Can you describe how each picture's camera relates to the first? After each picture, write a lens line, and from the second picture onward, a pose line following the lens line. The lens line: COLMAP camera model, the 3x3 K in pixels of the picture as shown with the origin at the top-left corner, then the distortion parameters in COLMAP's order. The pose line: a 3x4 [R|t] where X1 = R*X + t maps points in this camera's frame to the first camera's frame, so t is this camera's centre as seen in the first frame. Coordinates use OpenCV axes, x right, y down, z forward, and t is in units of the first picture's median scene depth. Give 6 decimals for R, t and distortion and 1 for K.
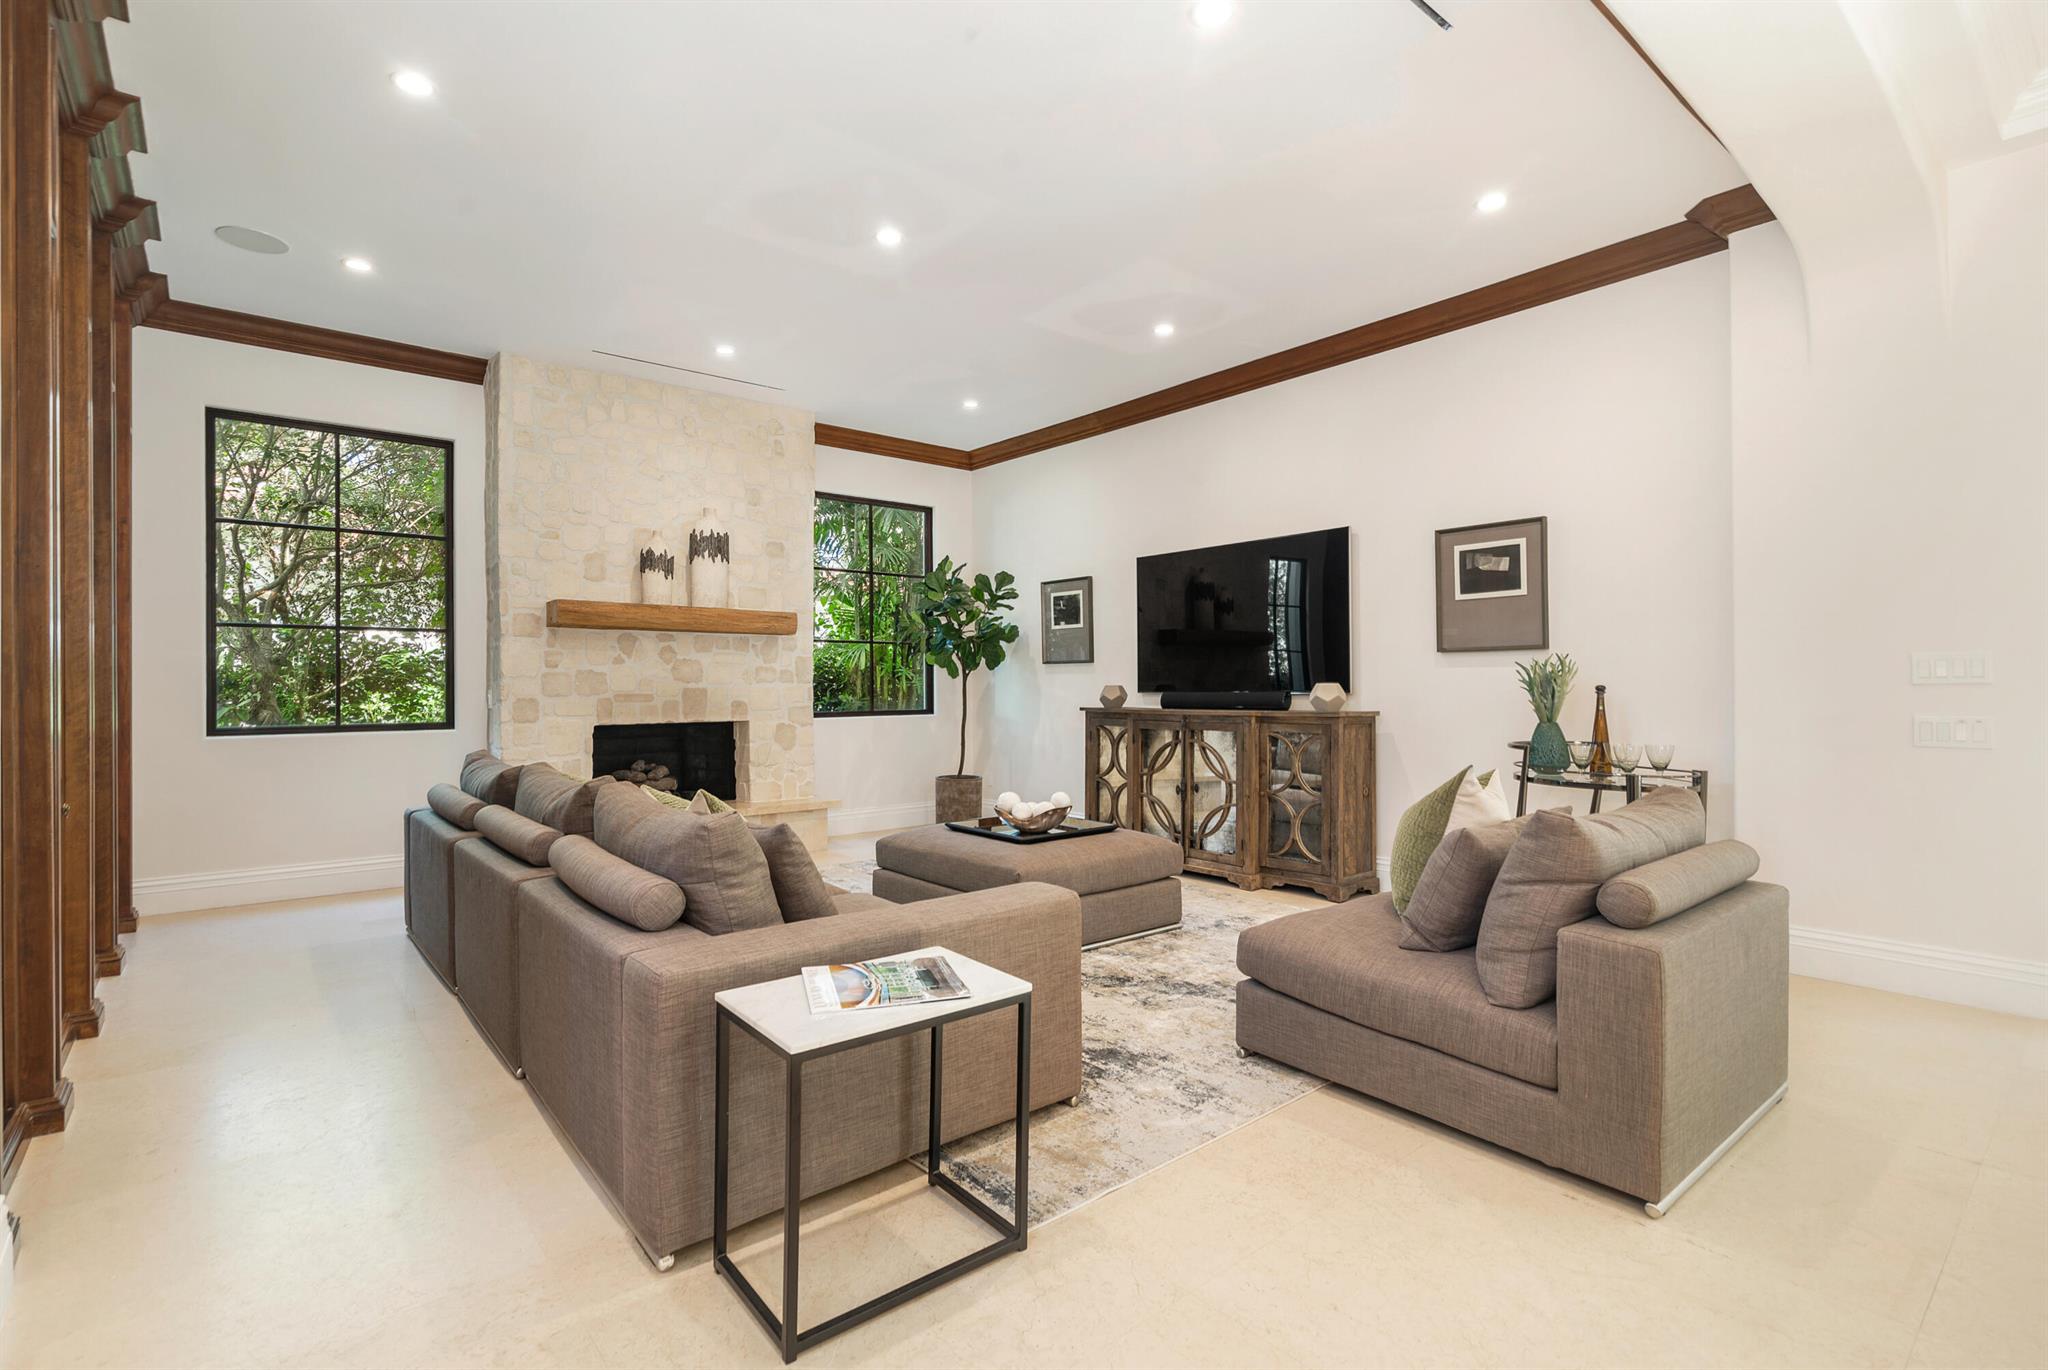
lens RADIAL K [[945.4, 0, 1024.0], [0, 945.4, 685.0], [0, 0, 1]] dist [0.001880, 0.000165]
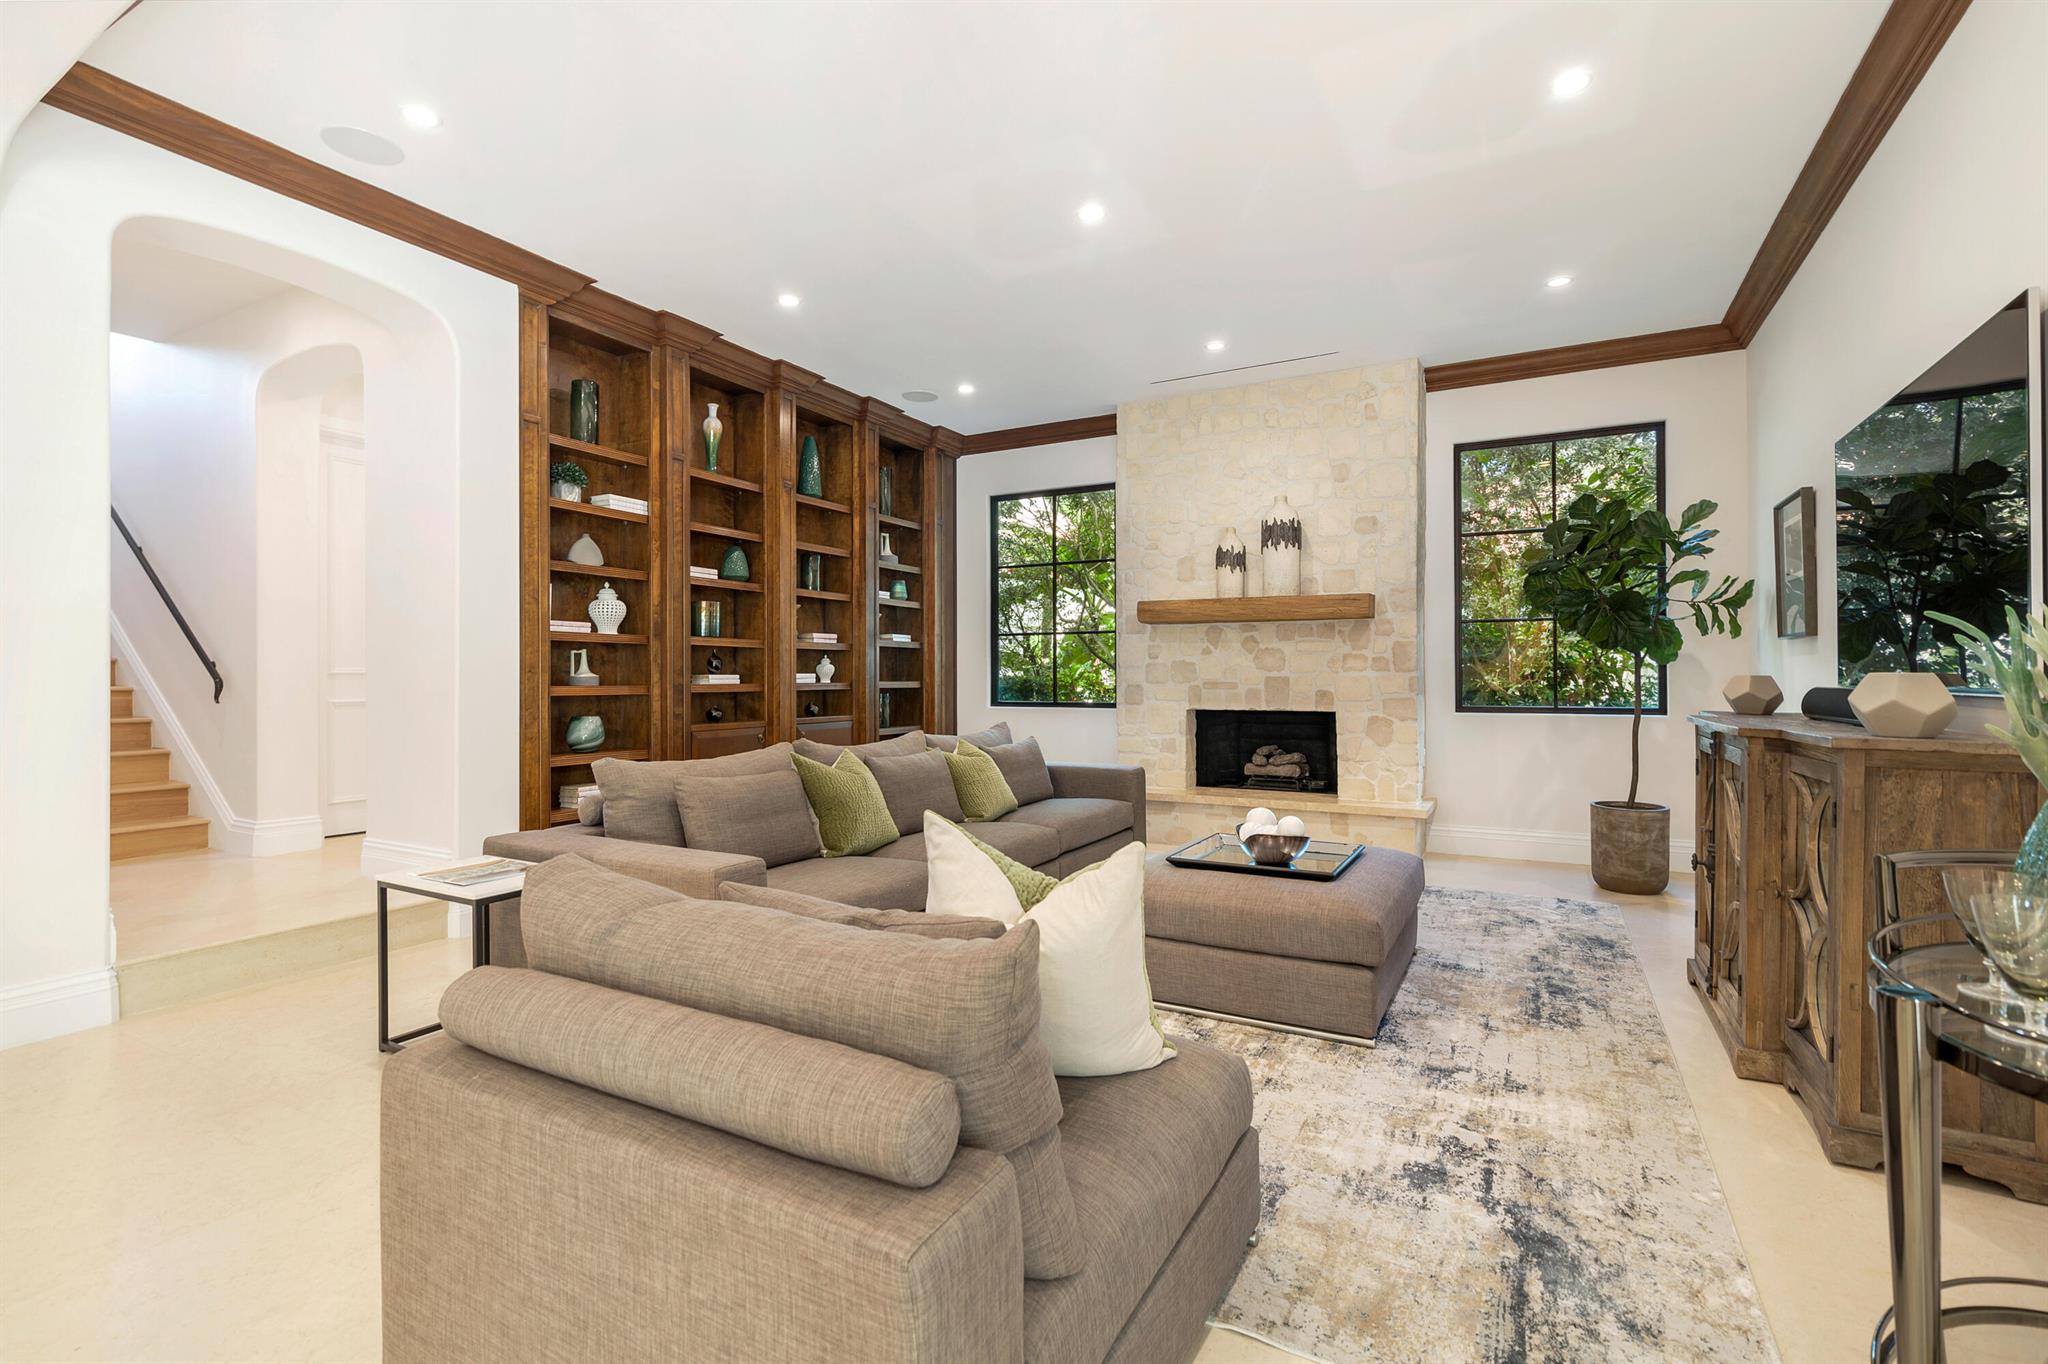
lens RADIAL K [[934.1, 0, 1023.1], [0, 934.1, 673.6], [0, 0, 1]] dist [0.001944, 0.000497]
pose [[0.369199, 0.001199, -0.929349, 0.491933], [-0.001011, 0.999999, 0.000889, -0.000621], [0.929350, 0.000611, 0.369200, 0.393857]]
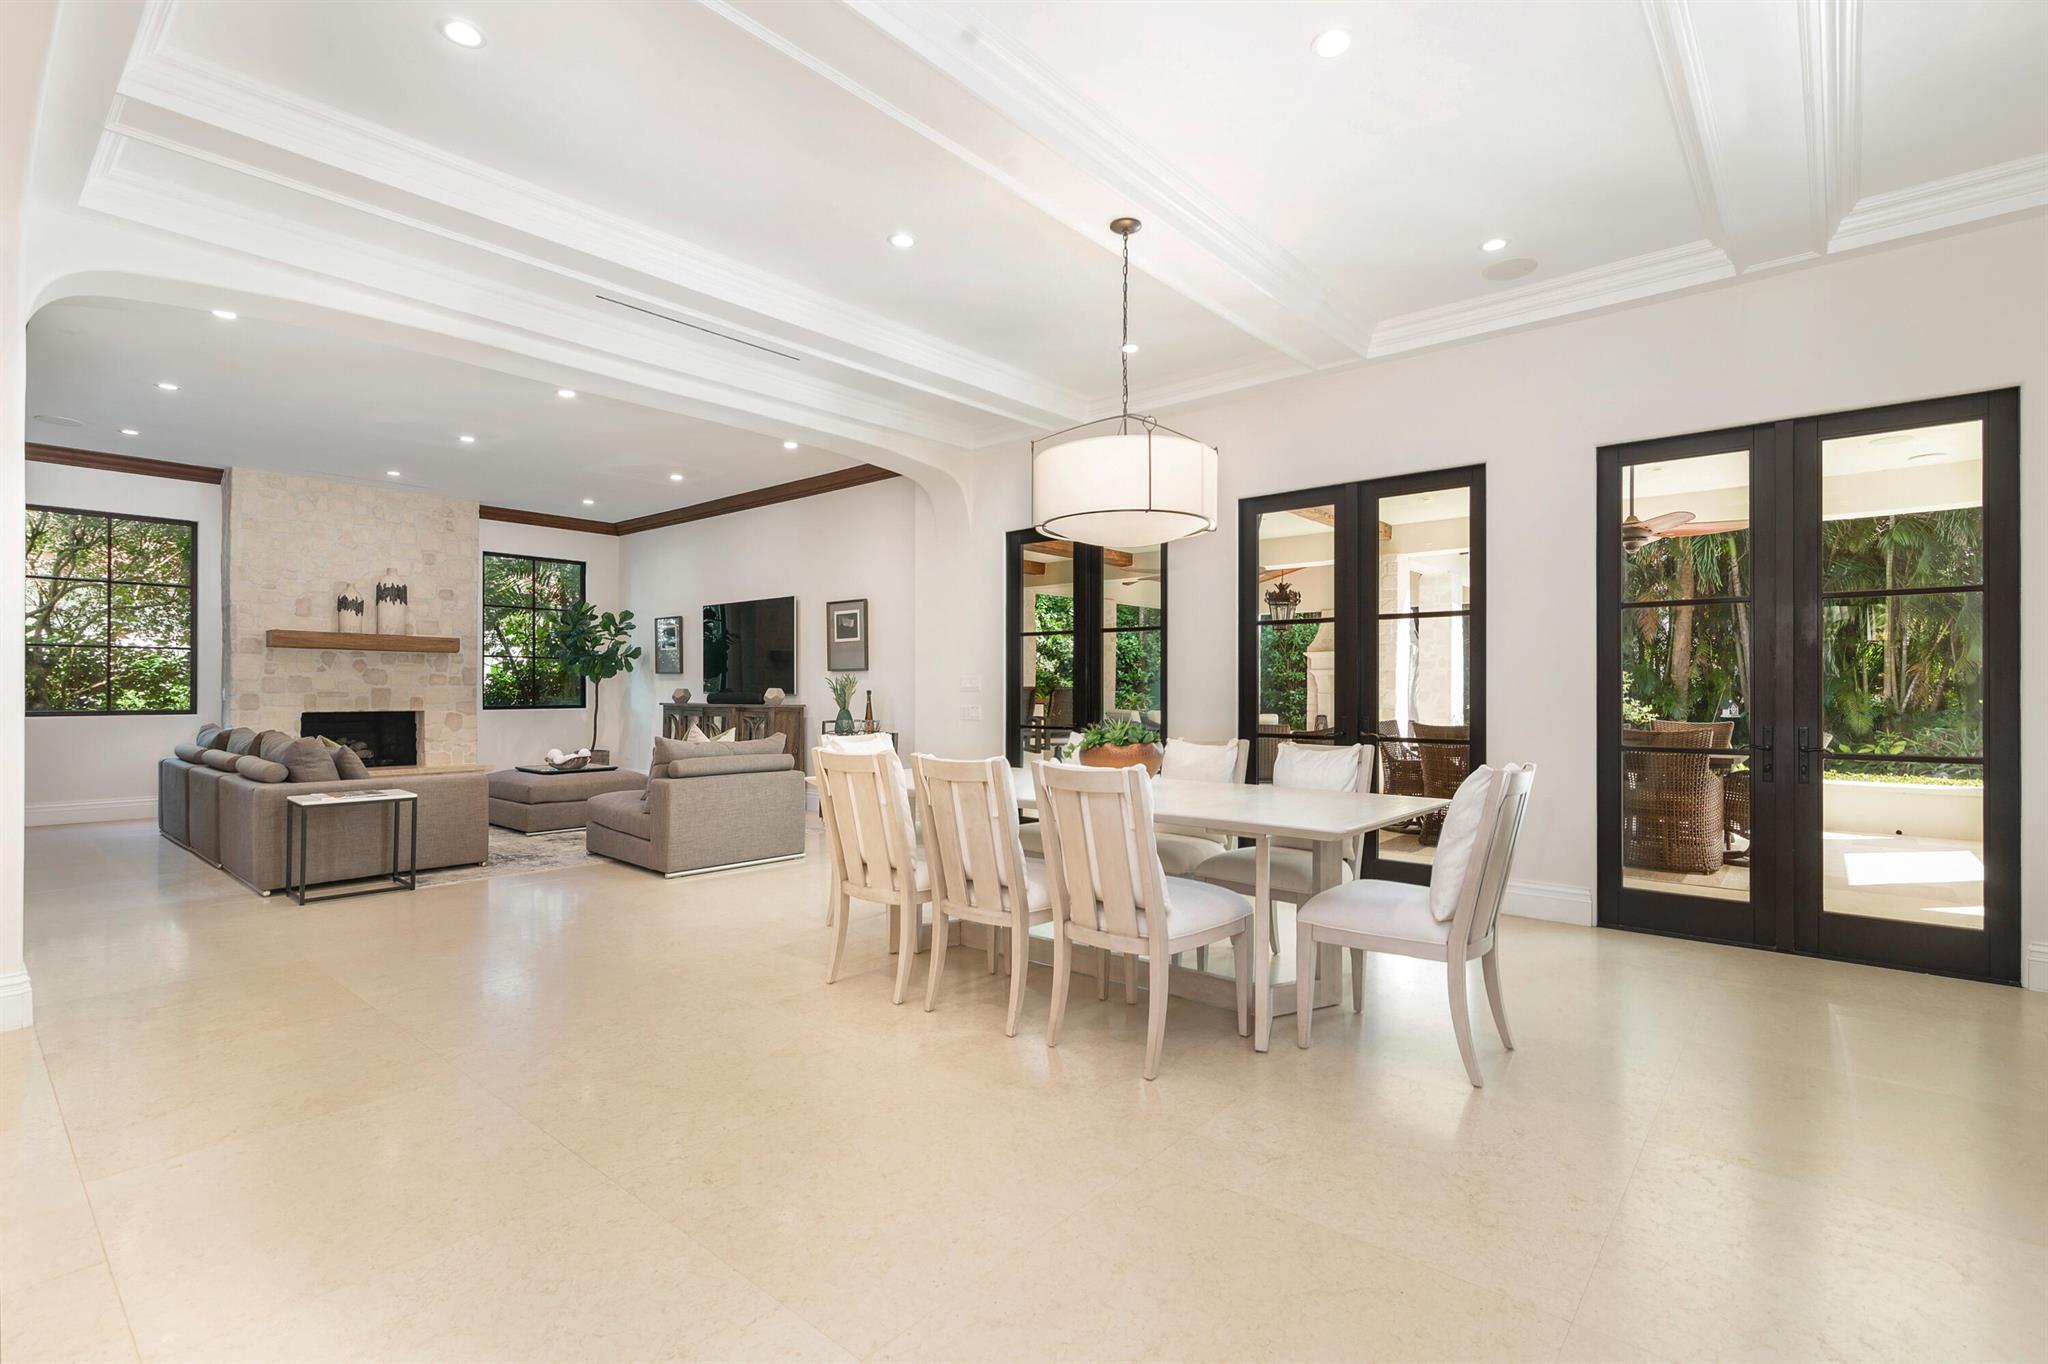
lens RADIAL K [[927.8, 0, 1023.6], [0, 927.8, 690.6], [0, 0, 1]] dist [-0.000801, -0.000578]
pose [[0.985066, 0.007655, 0.172007, 0.409540], [-0.007723, 0.999970, -0.000271, -0.000403], [-0.172004, -0.001061, 0.985096, -0.631236]]
